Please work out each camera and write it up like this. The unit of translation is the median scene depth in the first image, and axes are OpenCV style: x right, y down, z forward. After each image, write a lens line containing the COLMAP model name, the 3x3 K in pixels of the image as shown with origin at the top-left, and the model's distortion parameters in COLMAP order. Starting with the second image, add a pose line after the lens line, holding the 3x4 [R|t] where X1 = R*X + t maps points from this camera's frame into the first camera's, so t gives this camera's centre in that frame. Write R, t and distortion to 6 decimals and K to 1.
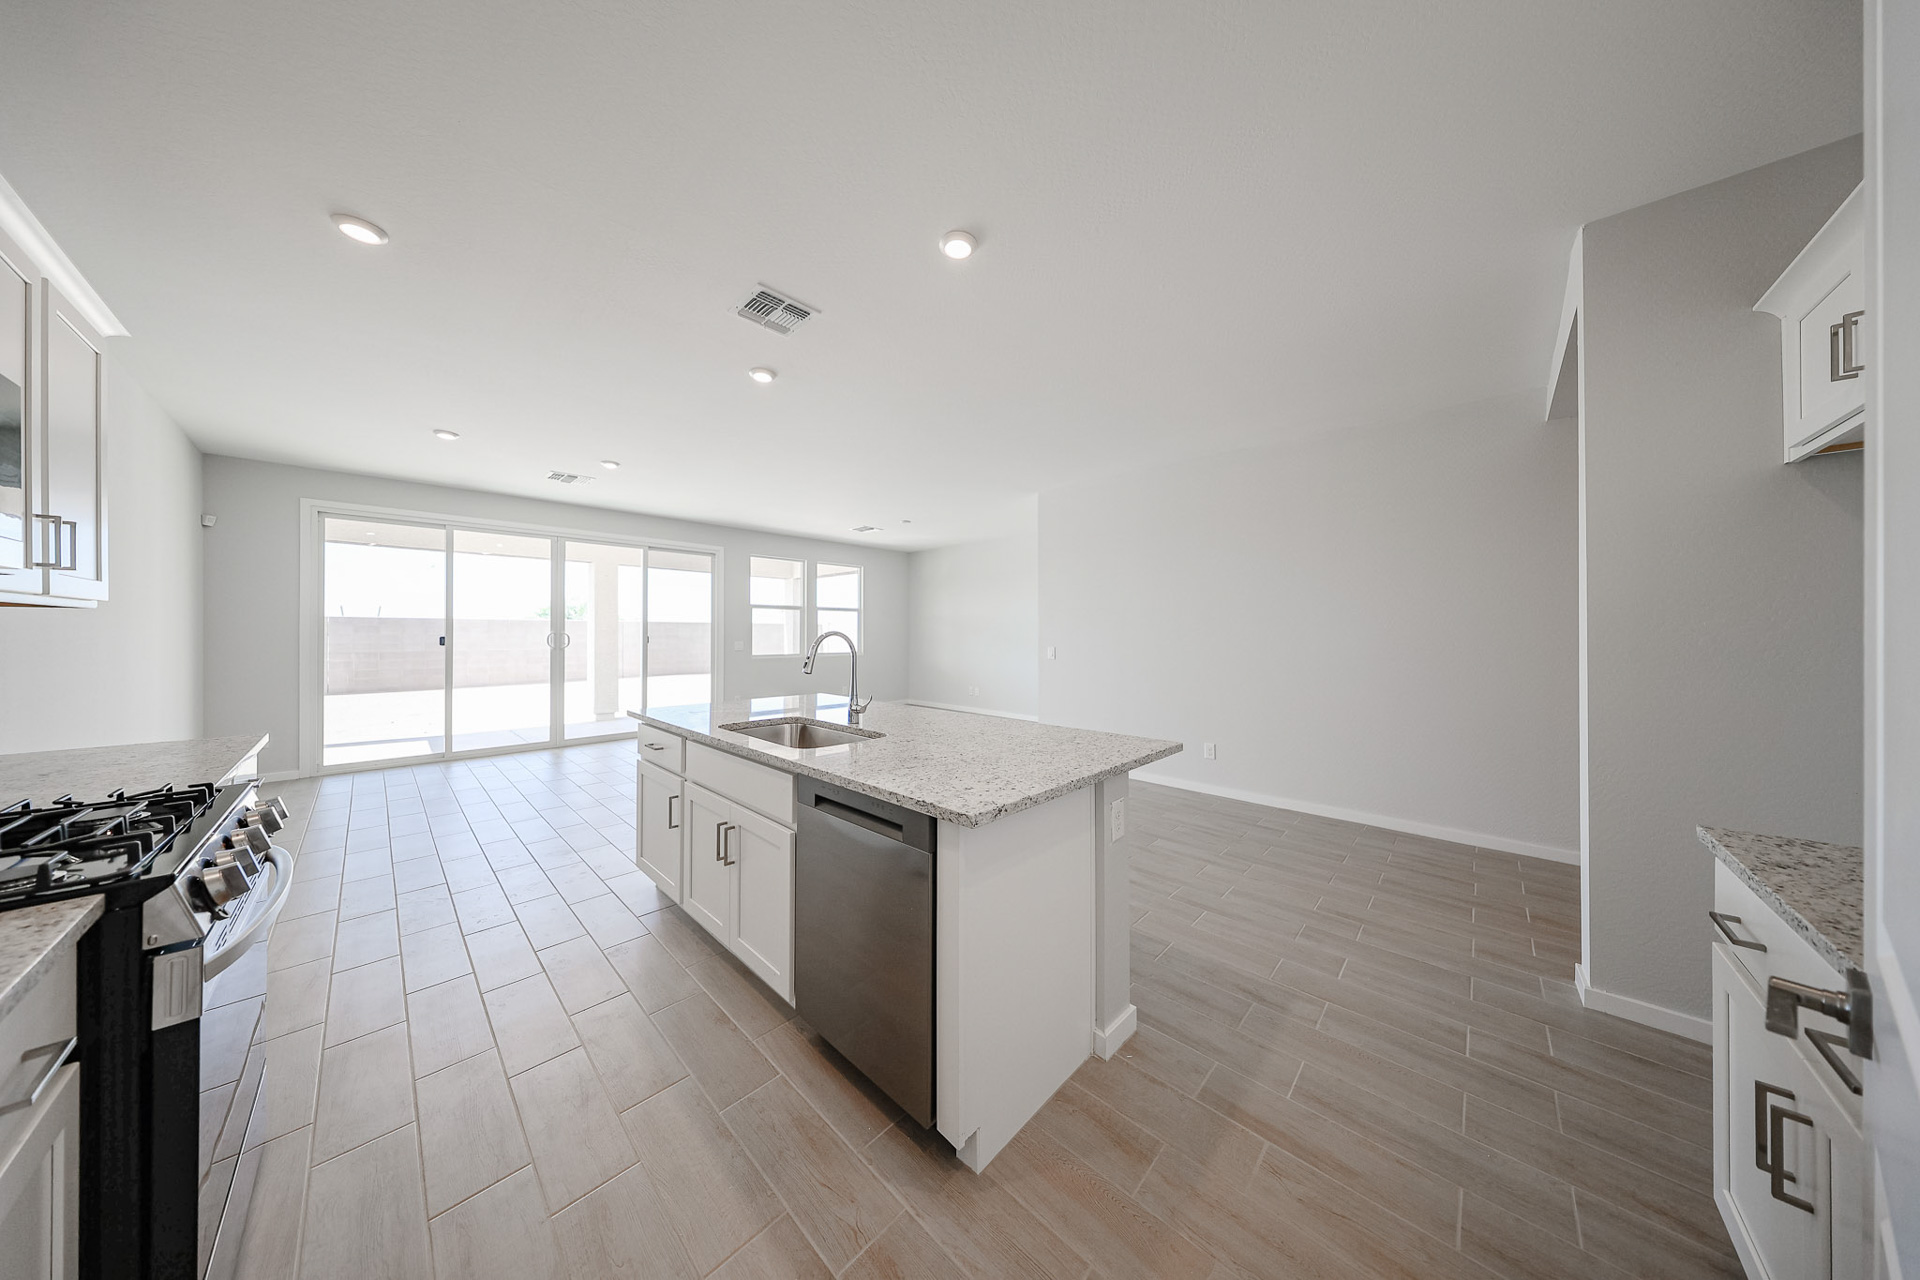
lens RADIAL K [[554.9, 0, 969.2], [0, 554.9, 636.3], [0, 0, 1]] dist [-0.000339, 0.000115]
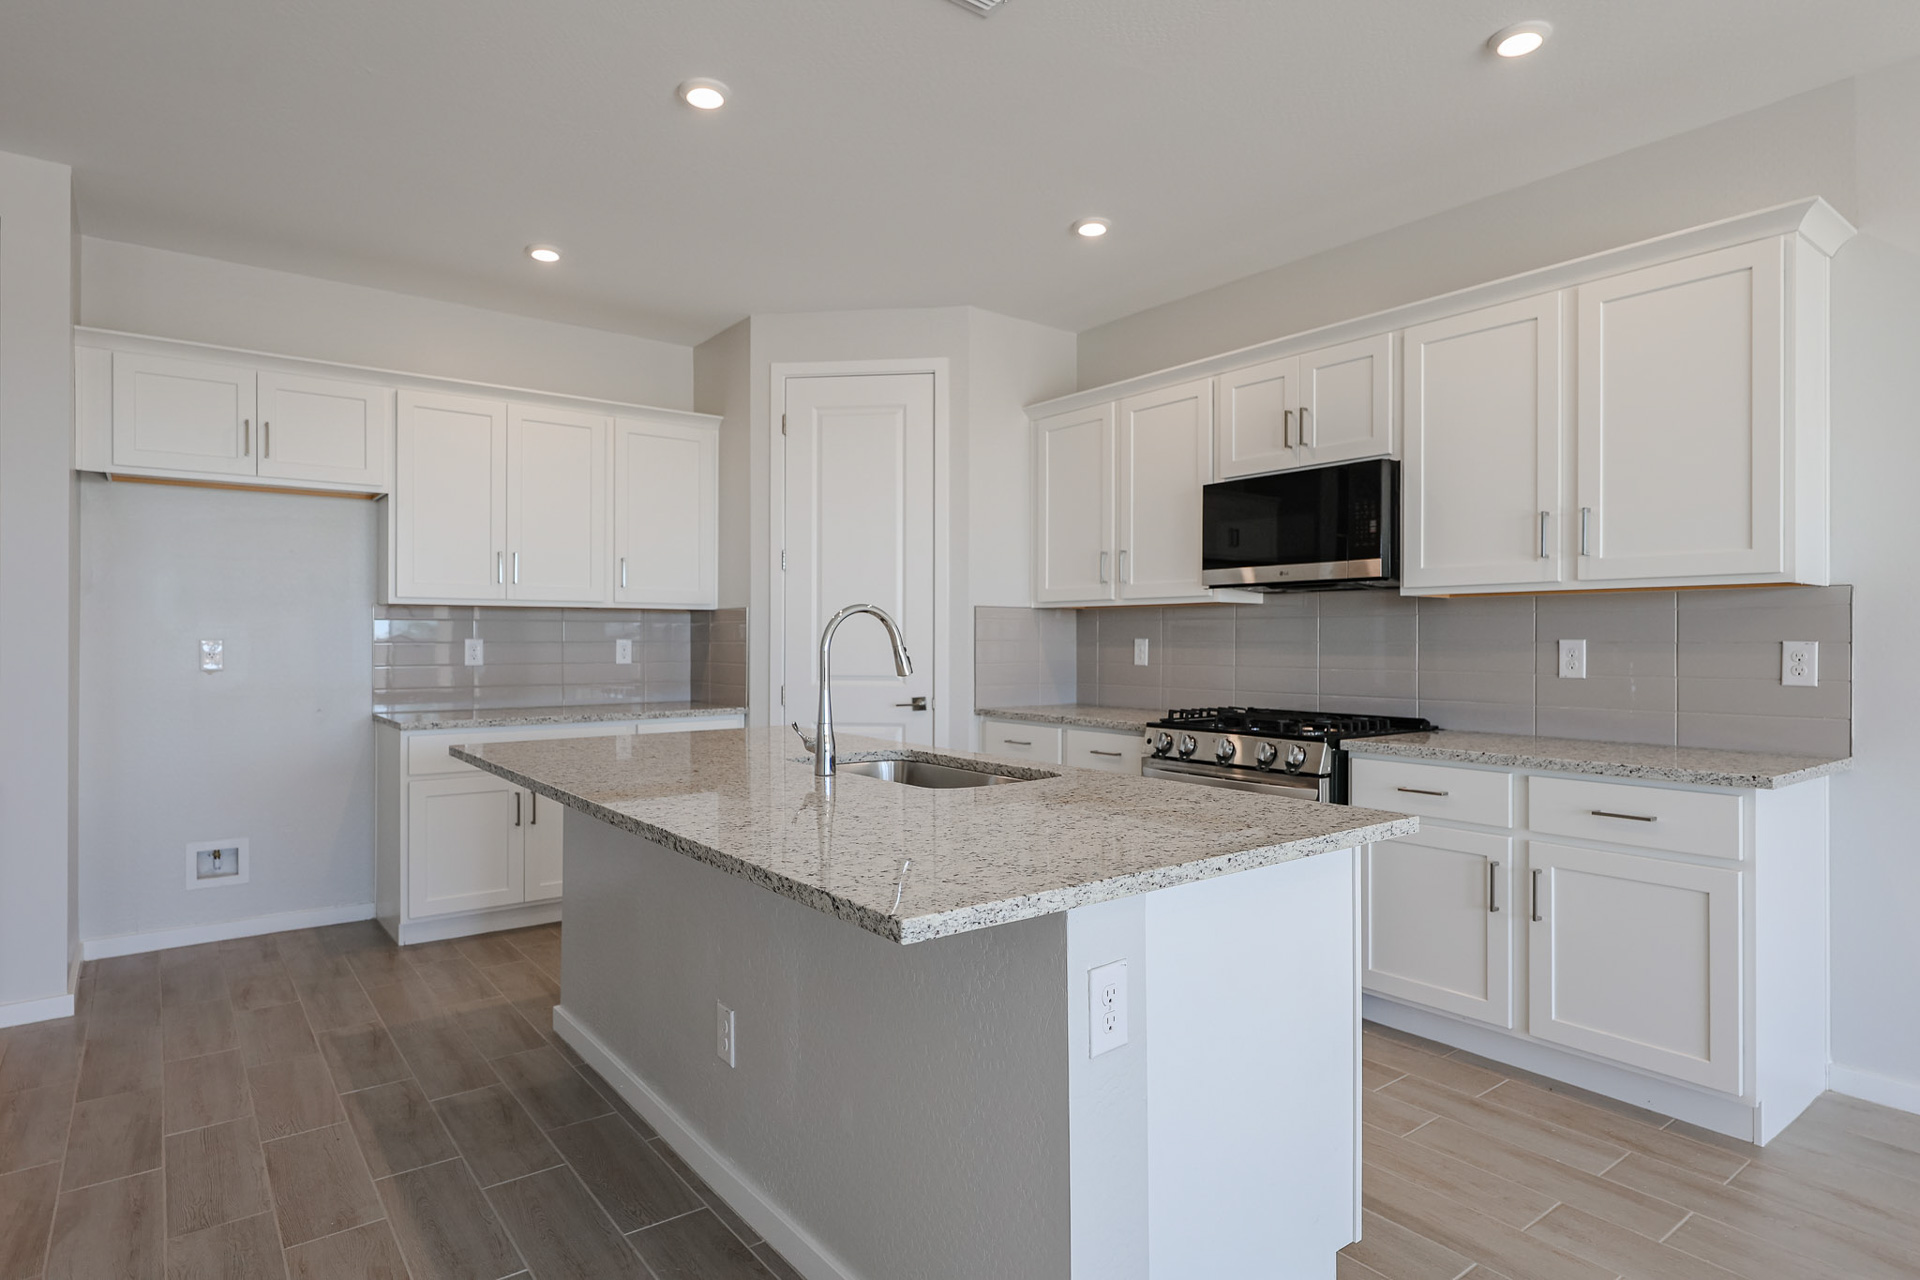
lens RADIAL K [[1048.3, 0, 949.4], [0, 1048.3, 638.7], [0, 0, 1]] dist [0.006095, 0.000585]
pose [[-0.984199, -0.004006, 0.177023, -0.182096], [-0.002677, 0.999966, 0.007748, 0.005982], [-0.177048, 0.007152, -0.984176, 0.703528]]
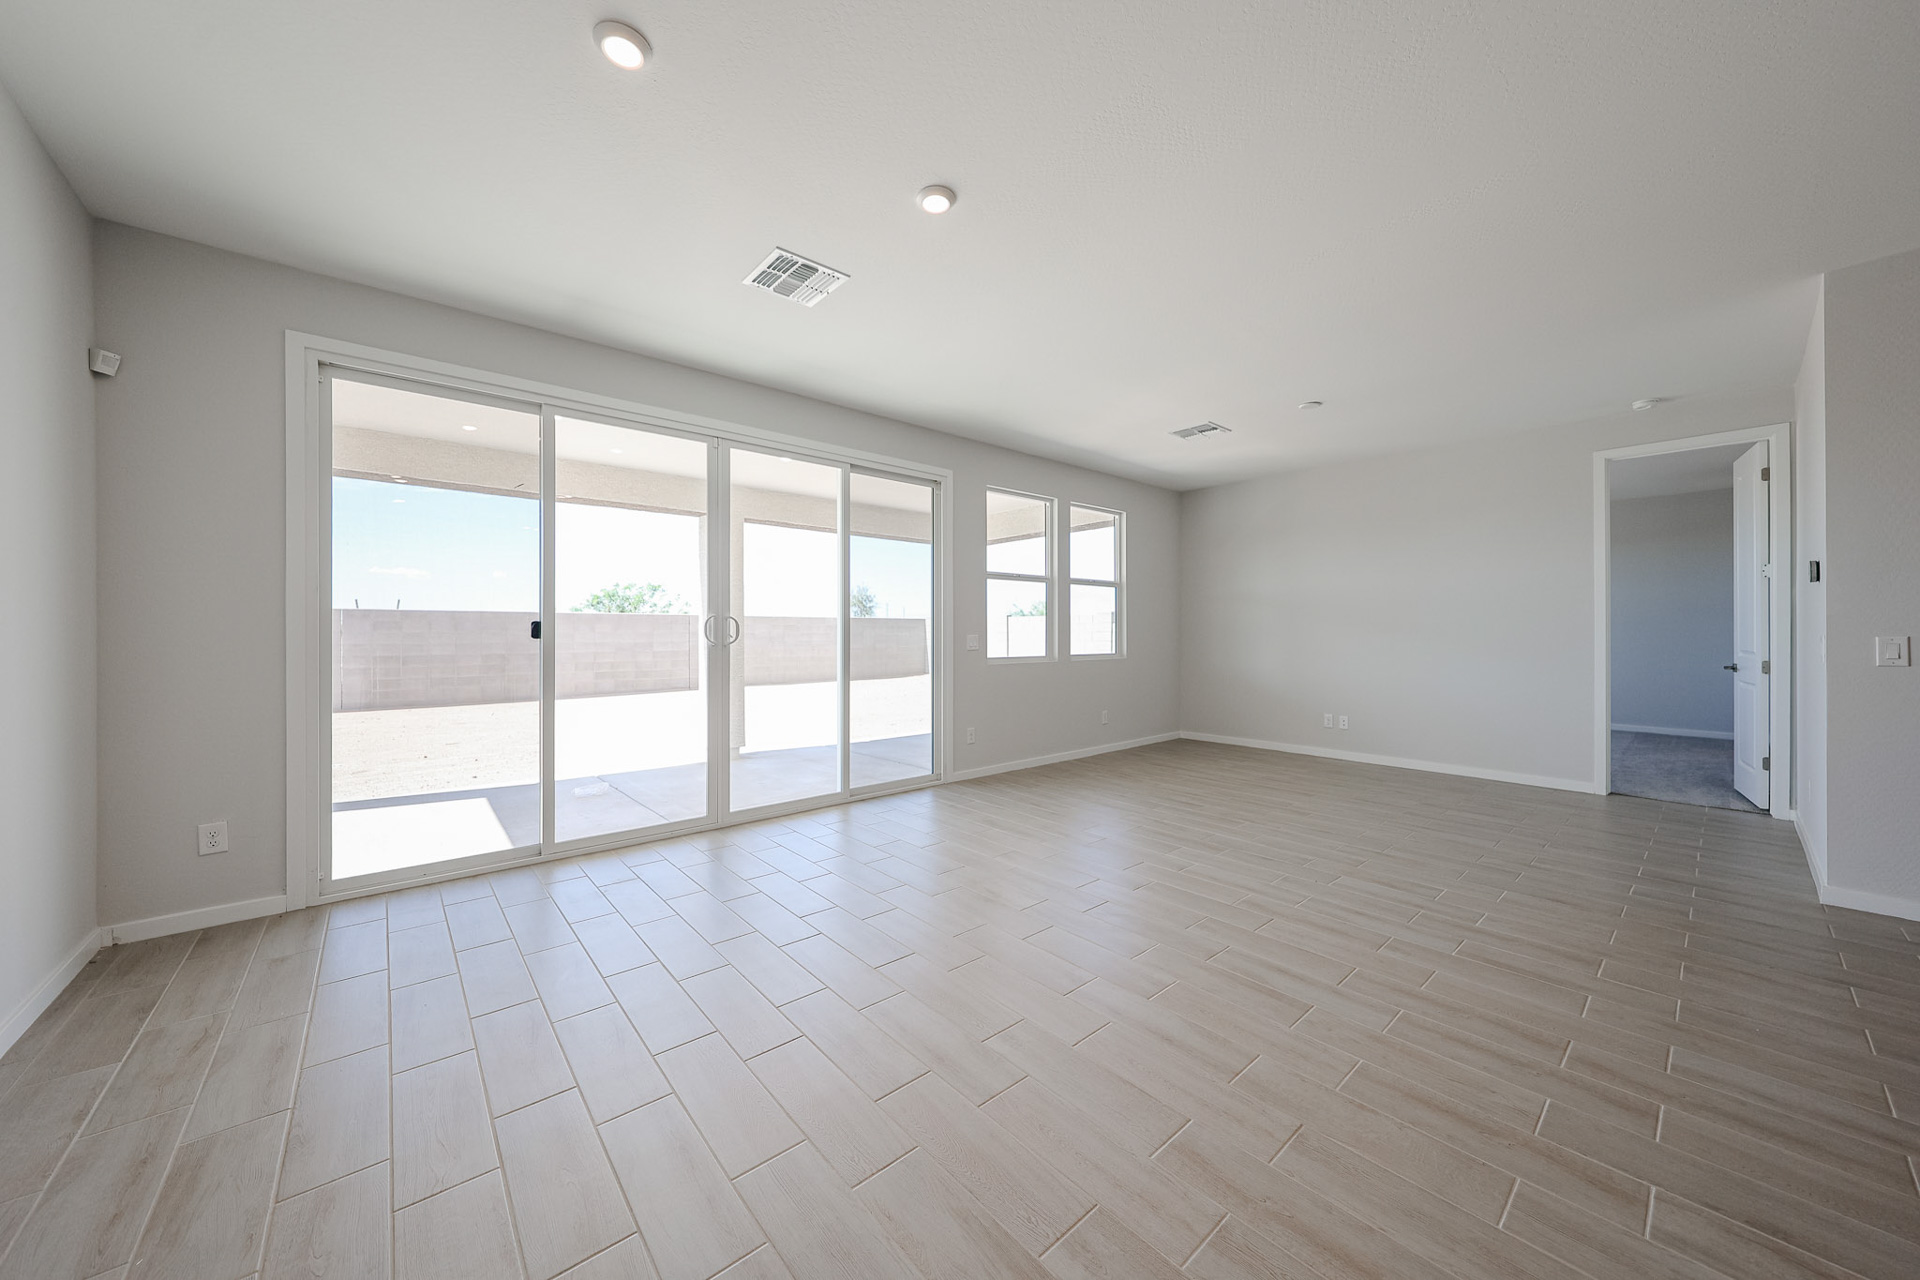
lens RADIAL K [[664.9, 0, 951.1], [0, 664.9, 639.0], [0, 0, 1]] dist [0.005842, 0.000028]
pose [[0.993229, -0.003712, -0.116117, -0.394617], [0.003849, 0.999992, 0.000958, 0.014518], [0.116113, -0.001399, 0.993235, 0.341469]]
